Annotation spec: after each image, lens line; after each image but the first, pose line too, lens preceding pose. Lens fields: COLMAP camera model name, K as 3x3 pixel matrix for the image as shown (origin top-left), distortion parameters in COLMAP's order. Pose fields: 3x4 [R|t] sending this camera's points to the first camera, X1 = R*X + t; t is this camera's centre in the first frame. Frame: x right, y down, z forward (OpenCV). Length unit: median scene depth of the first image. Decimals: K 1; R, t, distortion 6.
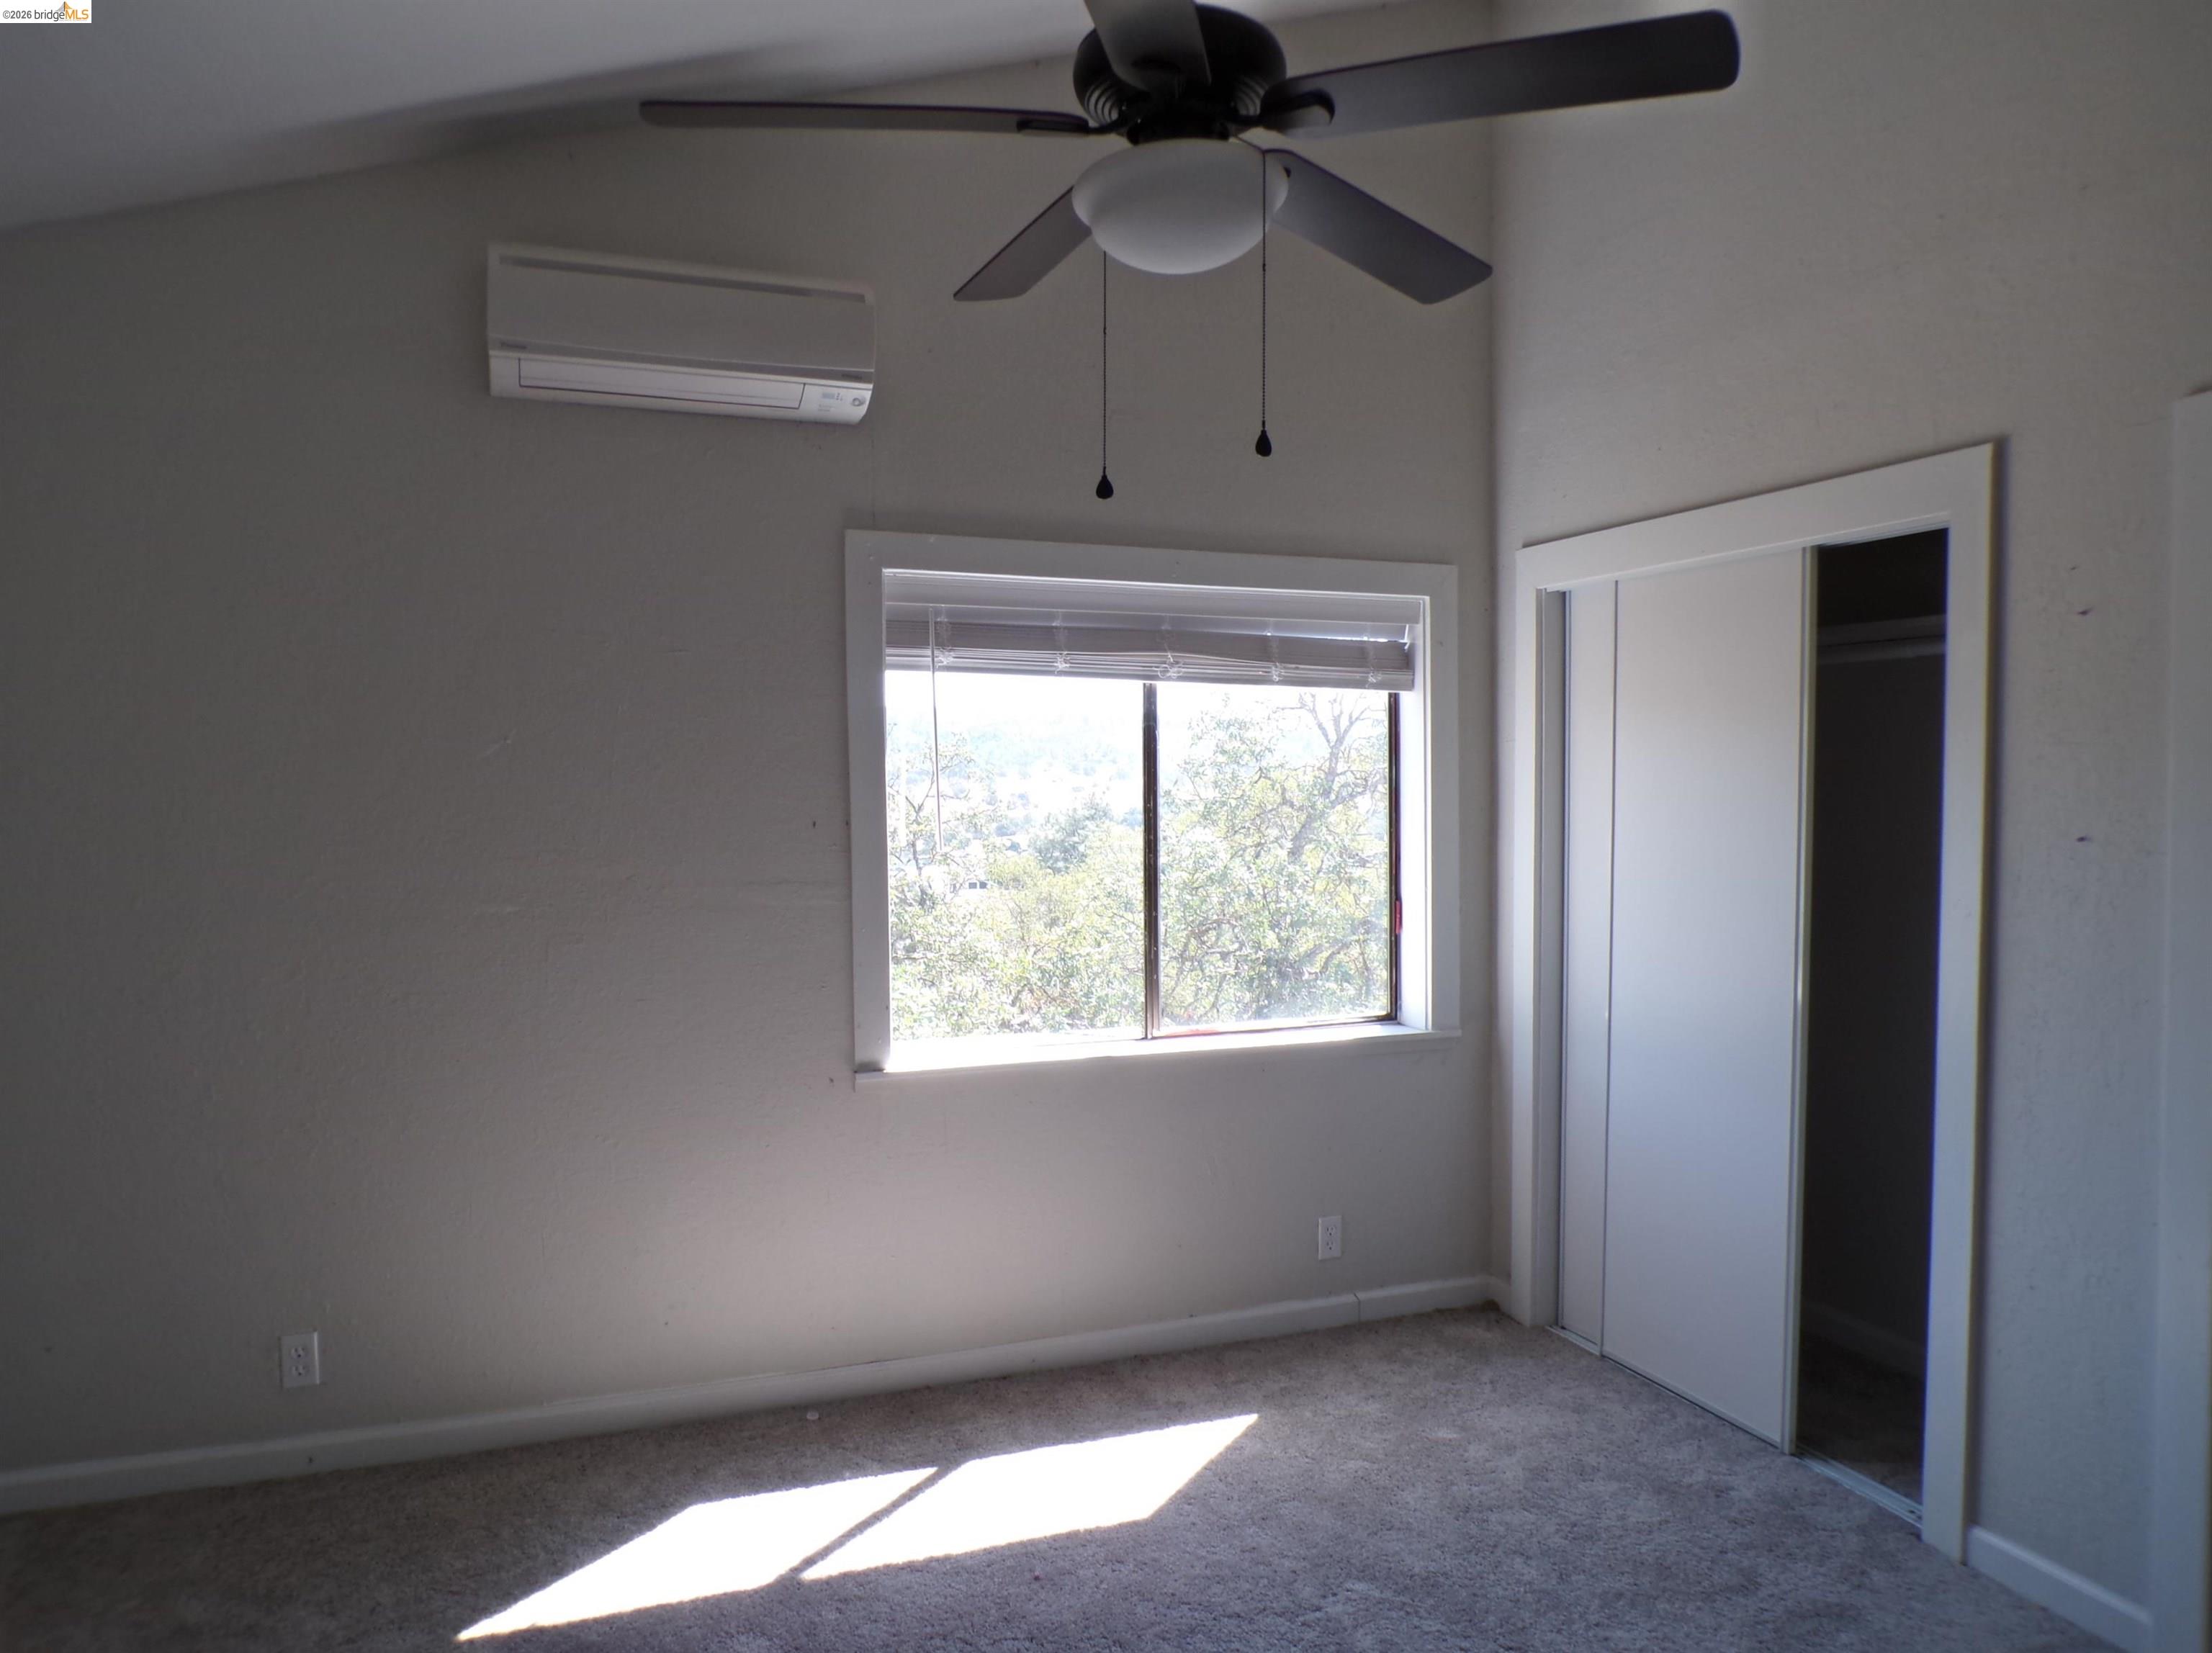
lens RADIAL K [[1487.2, 0, 1106.0], [0, 1487.2, 826.5], [0, 0, 1]] dist [-0.051062, 0.025591]
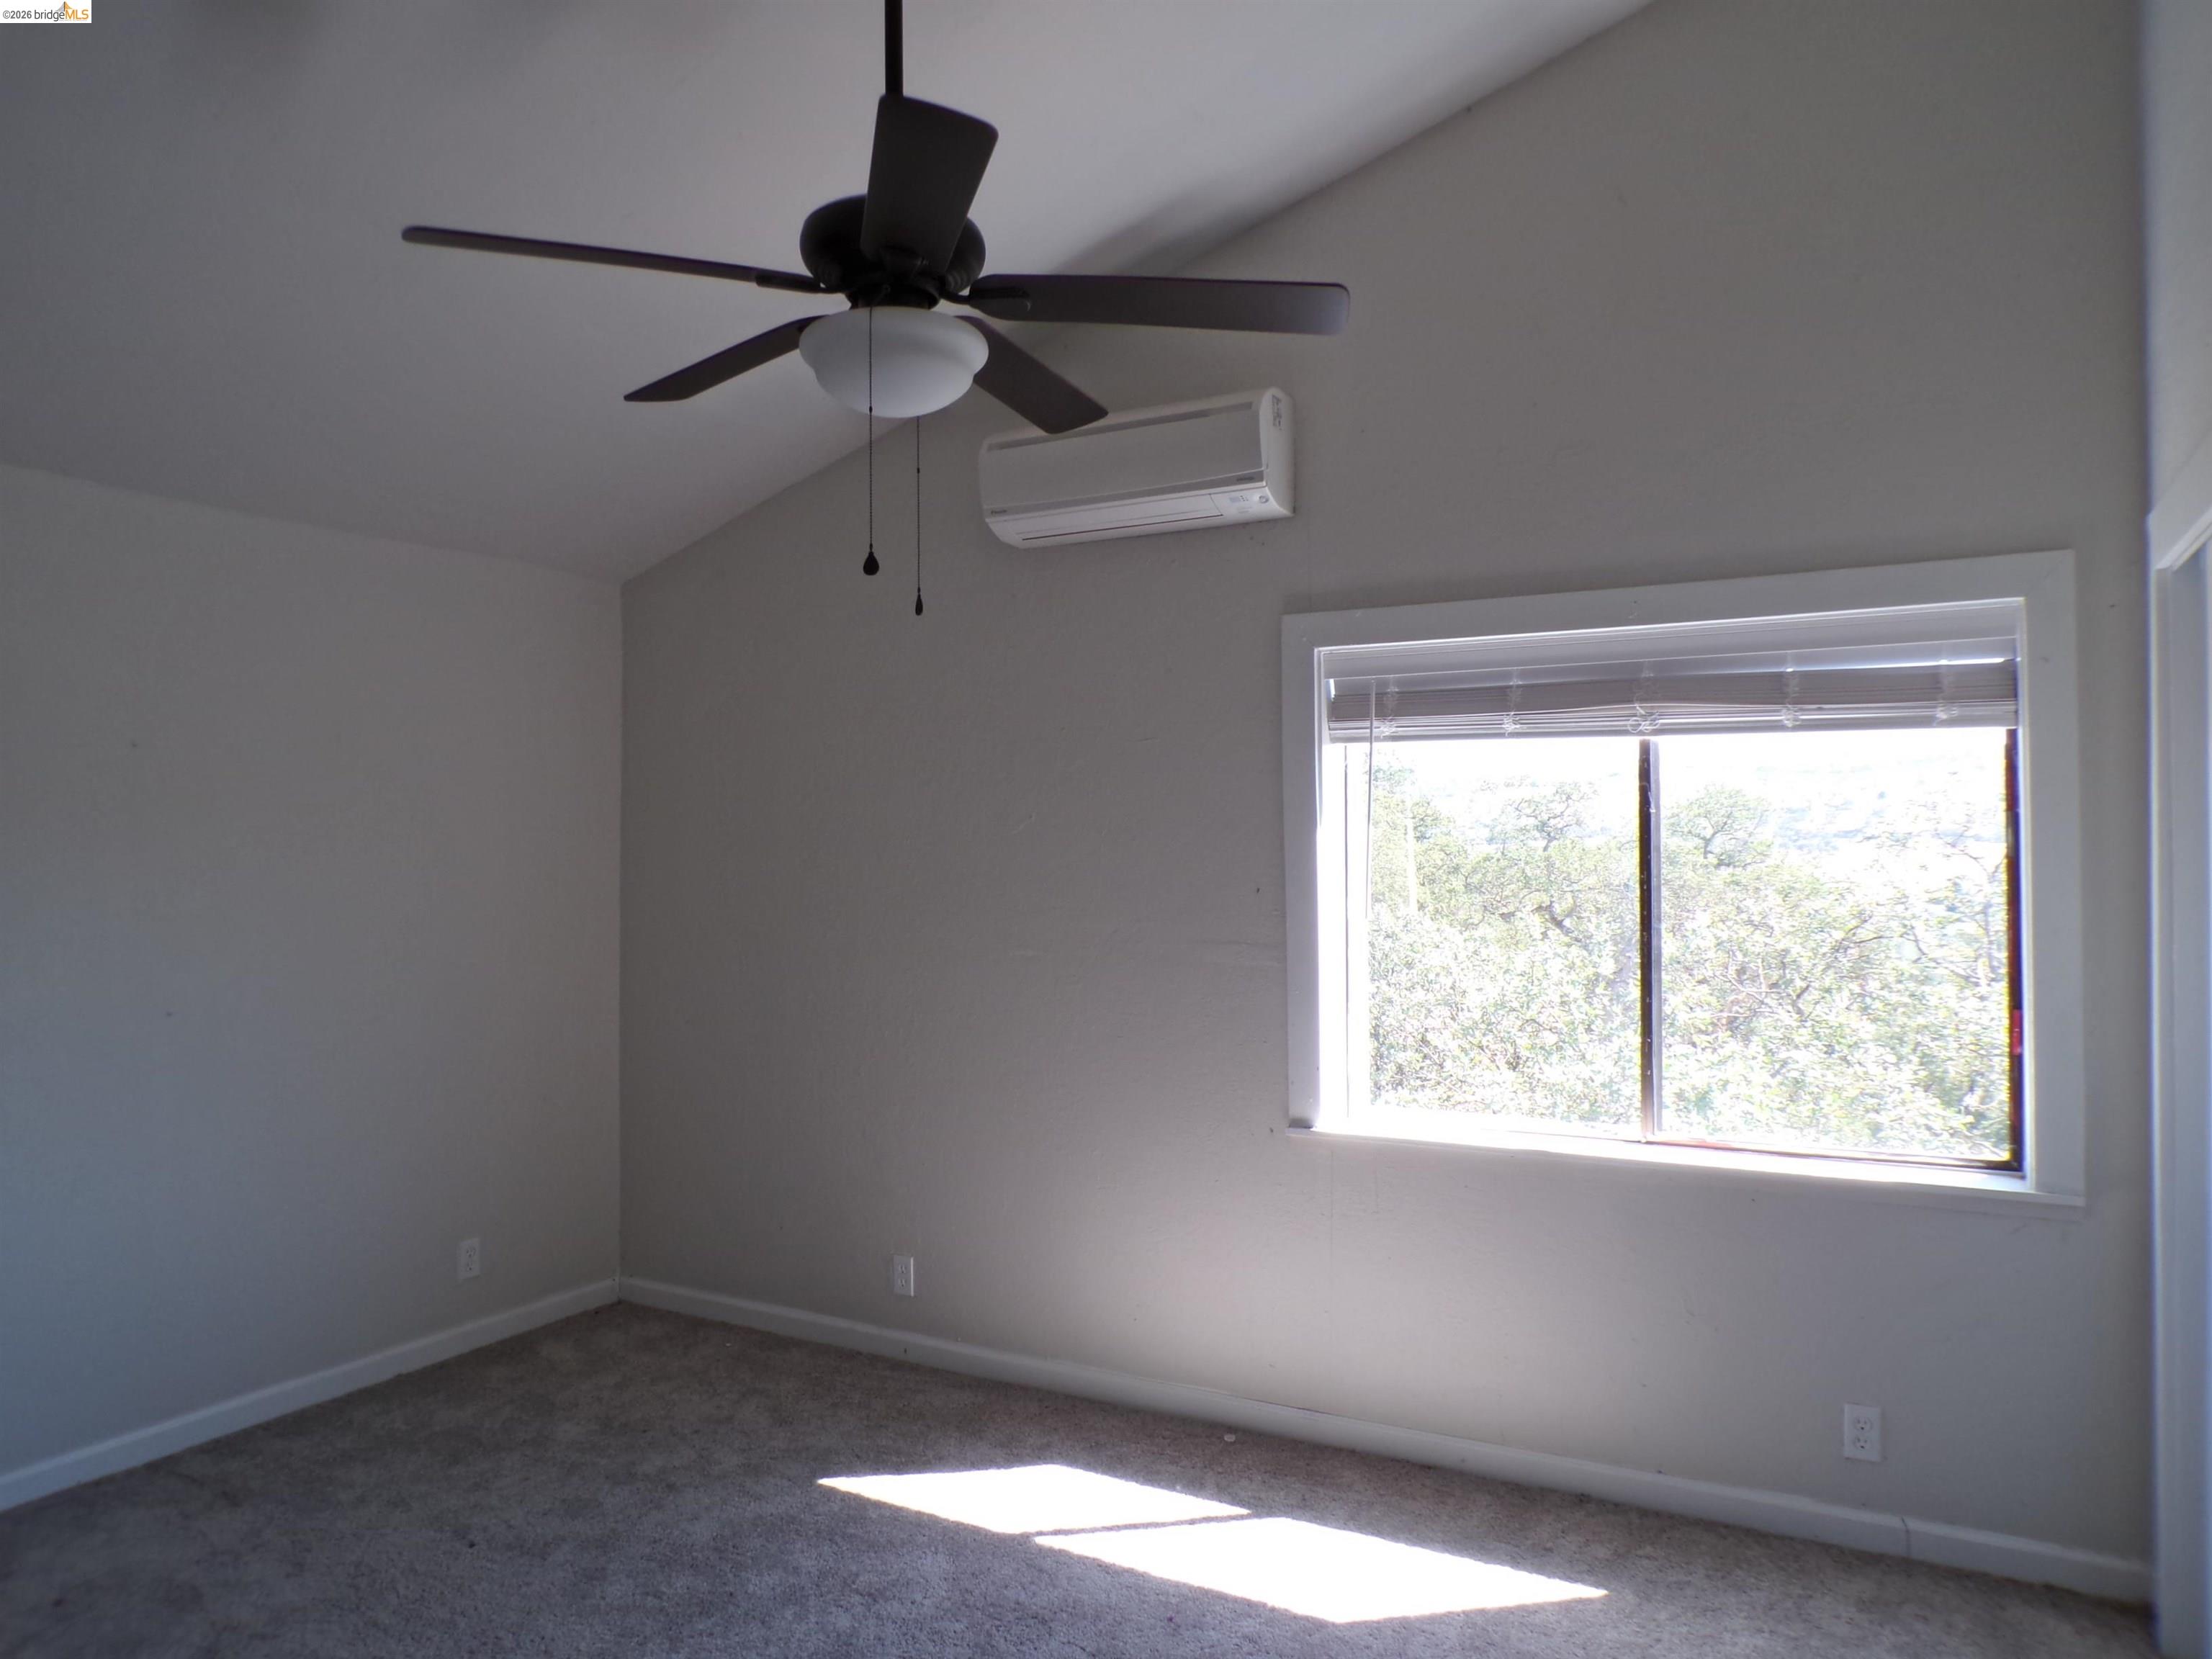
lens RADIAL K [[1487.3, 0, 1106.0], [0, 1487.3, 829.5], [0, 0, 1]] dist [-0.051062, 0.025591]
pose [[0.640273, -0.010872, -0.768070, 0.542087], [-0.018749, 0.999381, -0.029776, -0.010943], [0.767918, 0.033465, 0.639673, 0.210330]]
